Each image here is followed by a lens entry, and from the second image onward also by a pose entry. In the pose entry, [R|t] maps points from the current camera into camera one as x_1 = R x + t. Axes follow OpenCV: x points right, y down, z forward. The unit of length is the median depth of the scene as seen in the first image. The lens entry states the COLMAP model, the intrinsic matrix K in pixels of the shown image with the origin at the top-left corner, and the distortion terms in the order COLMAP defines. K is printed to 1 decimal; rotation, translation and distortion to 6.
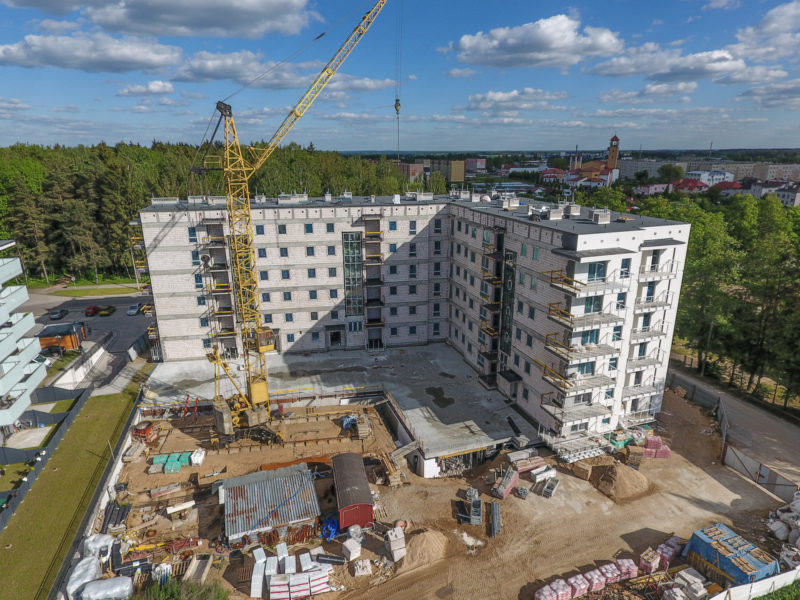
lens RADIAL K [[489.9, 0, 397.2], [0, 489.9, 299.0], [0, 0, 1]] dist [0.002141, 0.001101]
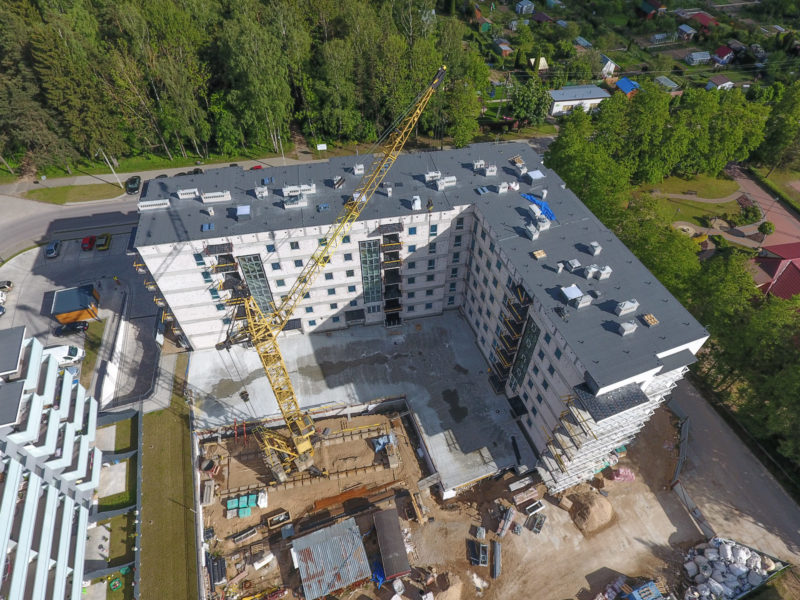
lens RADIAL K [[490.3, 0, 417.7], [0, 490.3, 300.9], [0, 0, 1]] dist [0.004451, -0.000368]
pose [[0.998352, -0.015013, 0.055386, -0.053703], [-0.017123, 0.843268, 0.537221, -0.547368], [-0.054771, -0.537284, 0.841621, 0.143872]]
